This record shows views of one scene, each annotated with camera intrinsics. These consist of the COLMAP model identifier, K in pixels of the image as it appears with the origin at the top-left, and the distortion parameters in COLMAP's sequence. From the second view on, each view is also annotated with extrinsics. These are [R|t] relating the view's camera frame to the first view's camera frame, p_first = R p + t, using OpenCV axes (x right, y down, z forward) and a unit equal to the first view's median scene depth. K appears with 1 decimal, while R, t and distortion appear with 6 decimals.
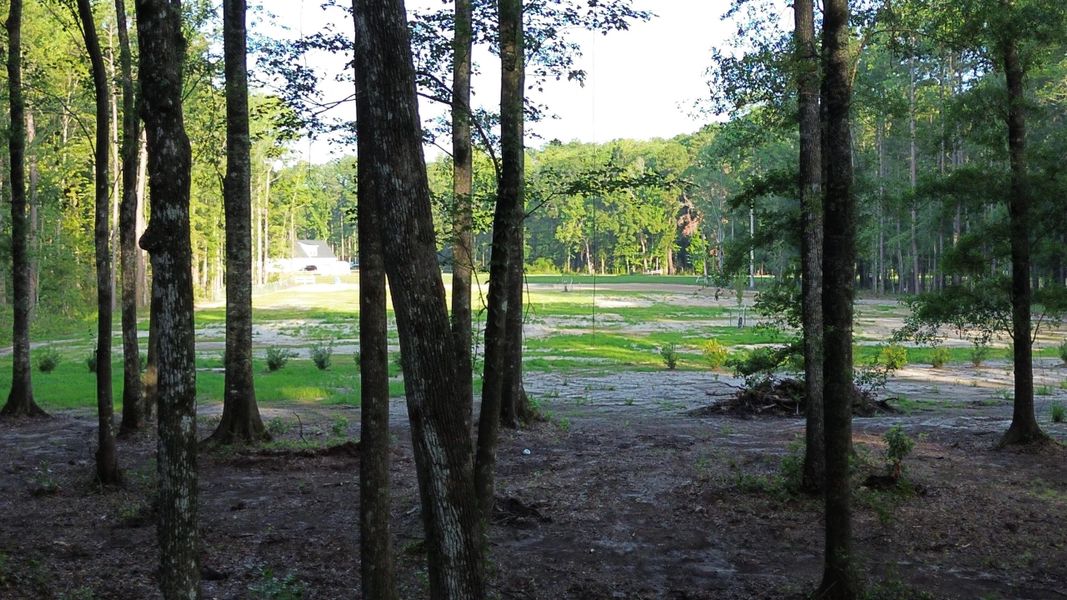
lens RADIAL K [[1508.5, 0, 546.9], [0, 1508.5, 299.0], [0, 0, 1]] dist [0.098414, -0.084628]
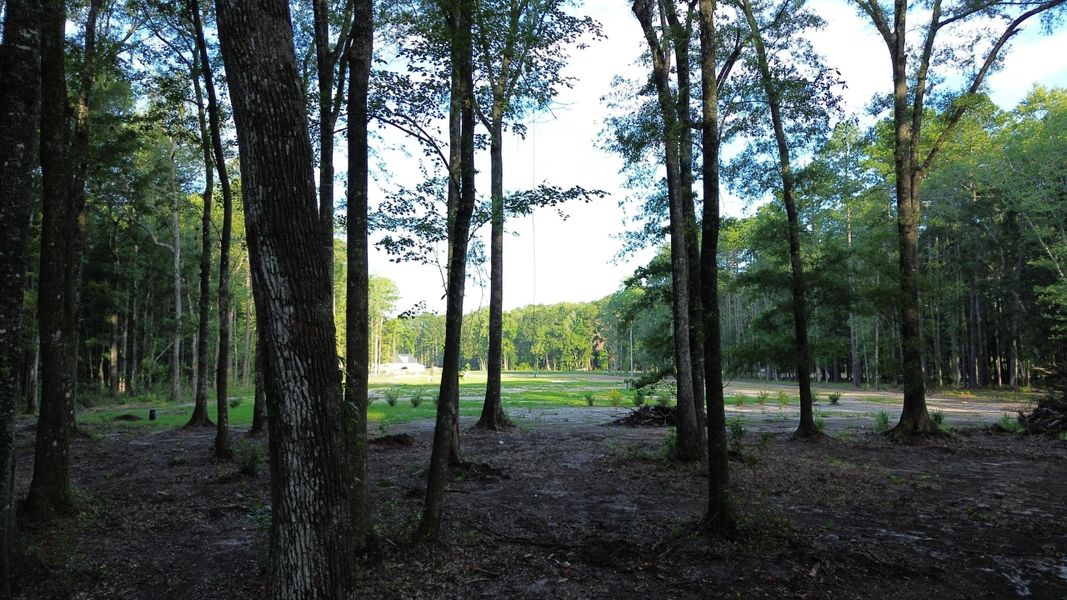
lens RADIAL K [[755.3, 0, 538.2], [0, 755.3, 297.4], [0, 0, 1]] dist [0.064156, -0.057808]
pose [[0.999902, 0.000867, 0.013954, 0.015555], [0.000807, 0.992832, -0.119518, 0.046868], [-0.013957, 0.119518, 0.992734, 0.191417]]
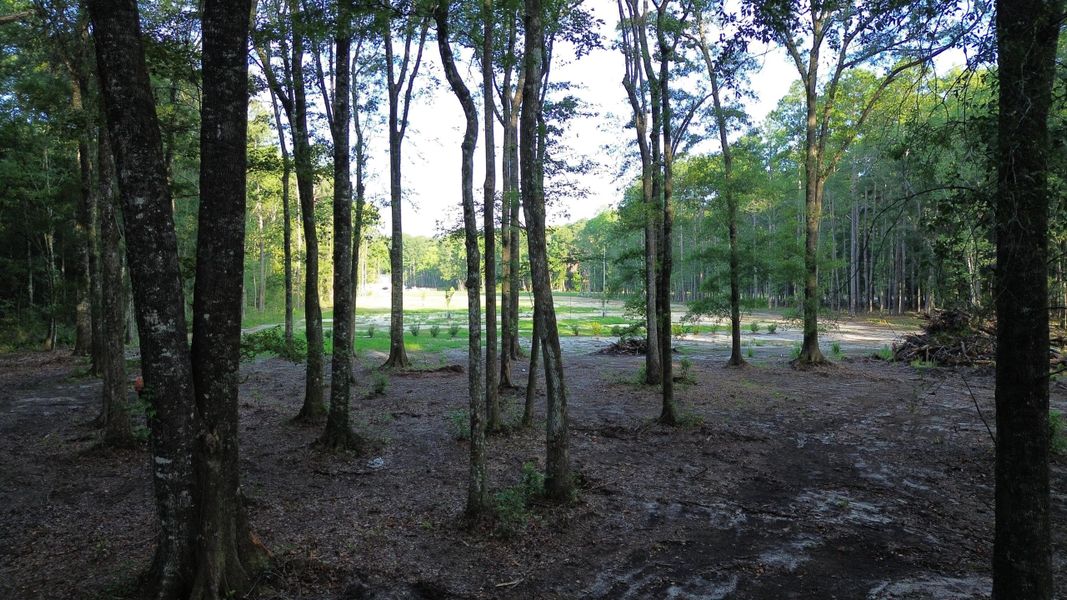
lens RADIAL K [[755.3, 0, 538.2], [0, 755.3, 297.4], [0, 0, 1]] dist [0.064156, -0.057808]
pose [[0.998585, 0.000063, 0.053178, -0.054913], [0.000381, 0.999965, -0.008342, 0.000658], [-0.053177, 0.008351, 0.998550, -0.154362]]
